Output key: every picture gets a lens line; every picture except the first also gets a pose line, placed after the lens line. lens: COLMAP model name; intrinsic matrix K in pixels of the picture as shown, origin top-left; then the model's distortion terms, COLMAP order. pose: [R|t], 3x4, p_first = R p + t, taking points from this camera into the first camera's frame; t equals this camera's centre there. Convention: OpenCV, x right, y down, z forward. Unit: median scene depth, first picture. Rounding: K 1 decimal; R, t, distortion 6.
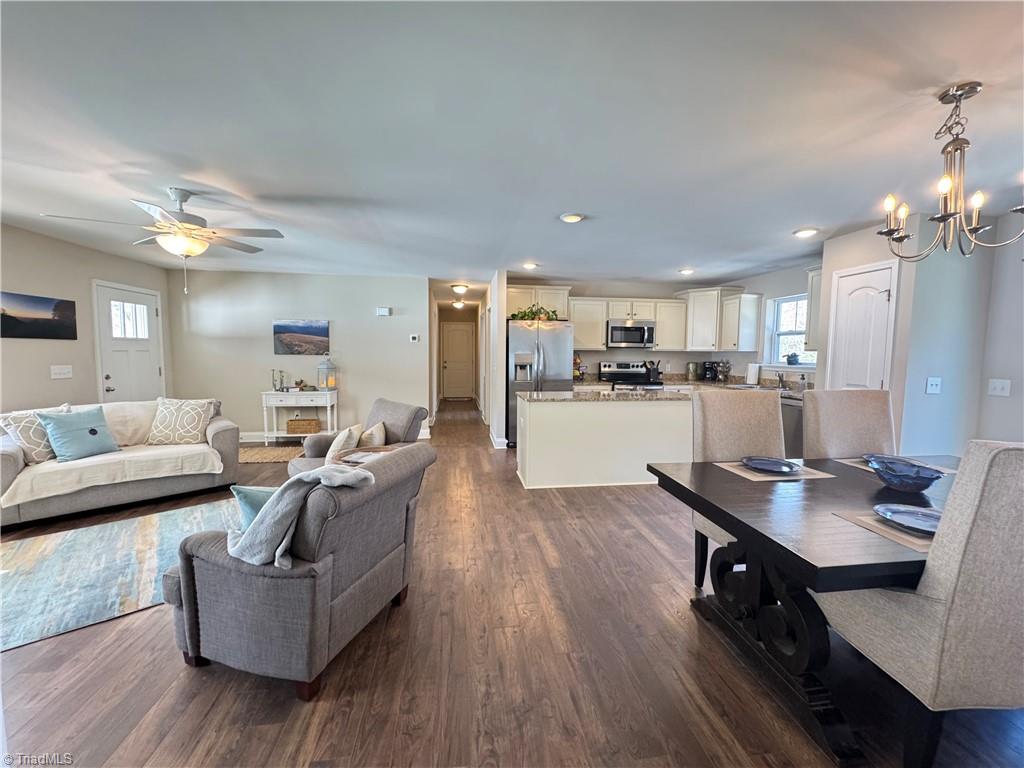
lens RADIAL K [[407.6, 0, 512.7], [0, 407.6, 386.4], [0, 0, 1]] dist [-0.000912, -0.000441]
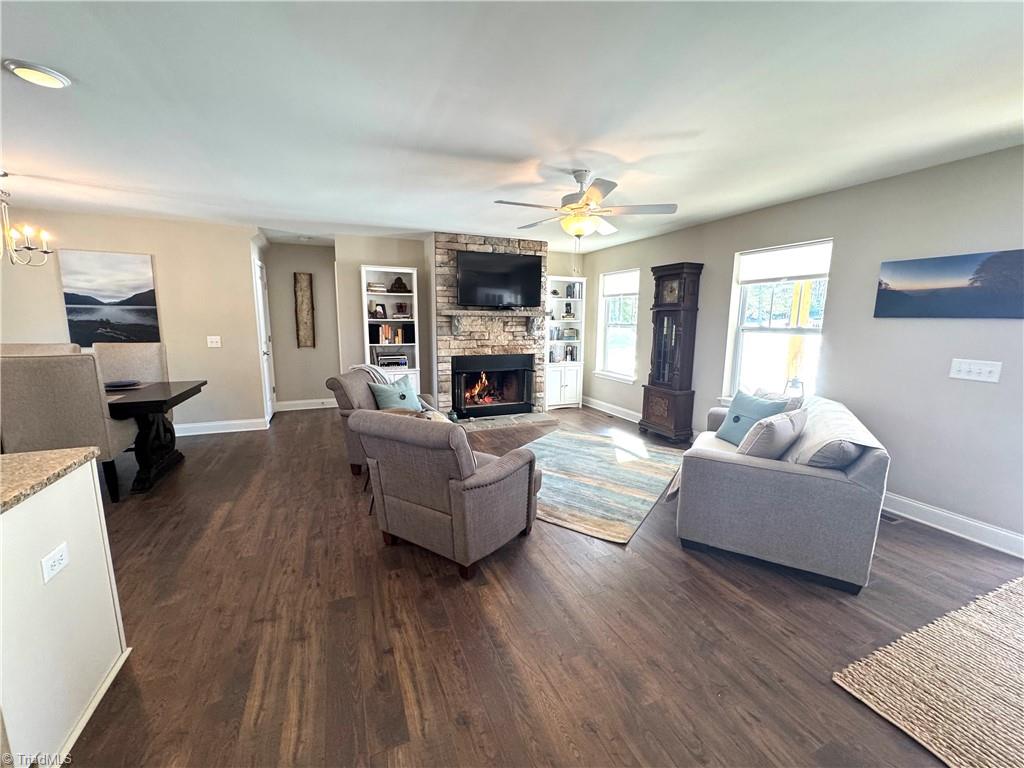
lens RADIAL K [[407.6, 0, 512.6], [0, 407.6, 379.4], [0, 0, 1]] dist [-0.000912, -0.000441]
pose [[-0.964336, 0.024115, -0.263581, -0.174592], [-0.040165, 0.970976, 0.235782, -0.100235], [0.261617, 0.237959, -0.935378, 0.993392]]
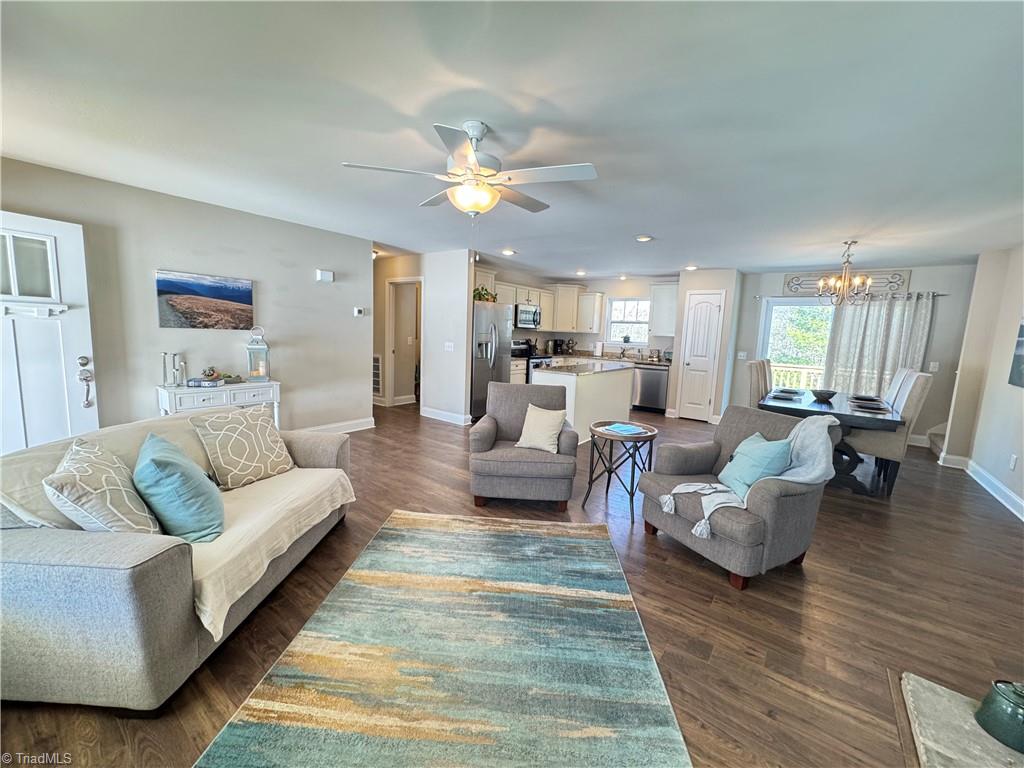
lens RADIAL K [[407.6, 0, 513.5], [0, 407.6, 385.5], [0, 0, 1]] dist [-0.000912, -0.000441]
pose [[0.706014, -0.077022, 0.703997, -0.646594], [0.029296, 0.996394, 0.079632, -0.025319], [-0.707592, -0.035597, 0.705724, 0.188280]]
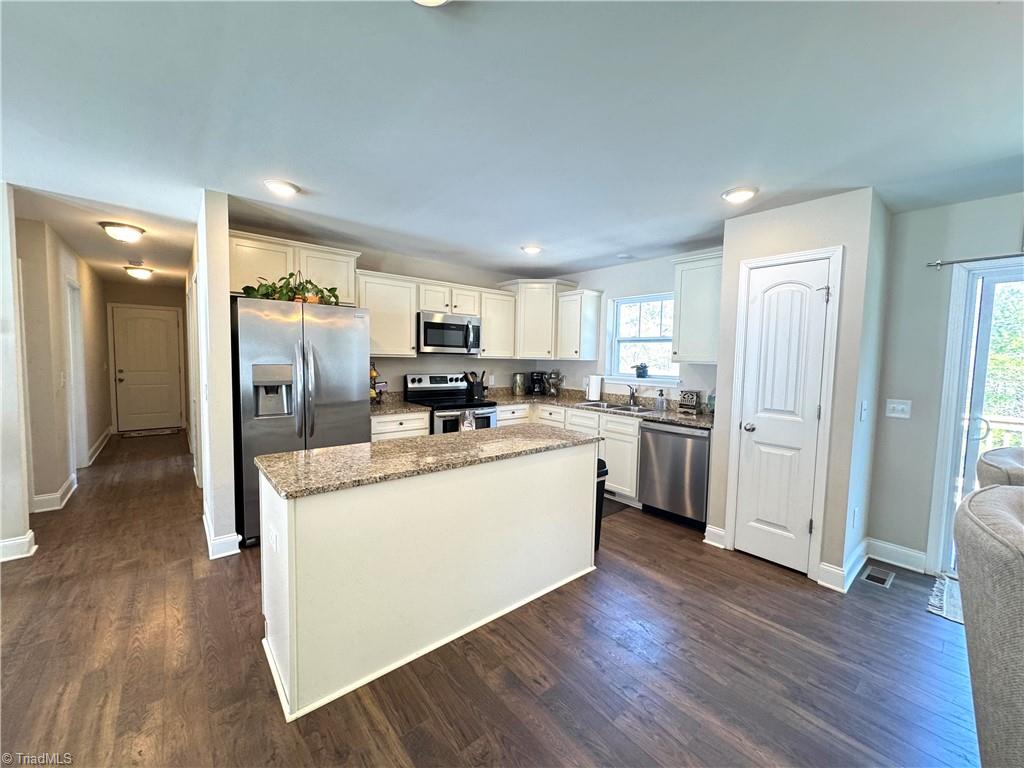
lens RADIAL K [[407.6, 0, 508.9], [0, 407.6, 383.7], [0, 0, 1]] dist [-0.000912, -0.000441]
pose [[0.852358, -0.026108, 0.522306, 0.010722], [0.031857, 0.999490, -0.002026, -0.042606], [-0.521987, 0.018366, 0.852756, 0.384355]]
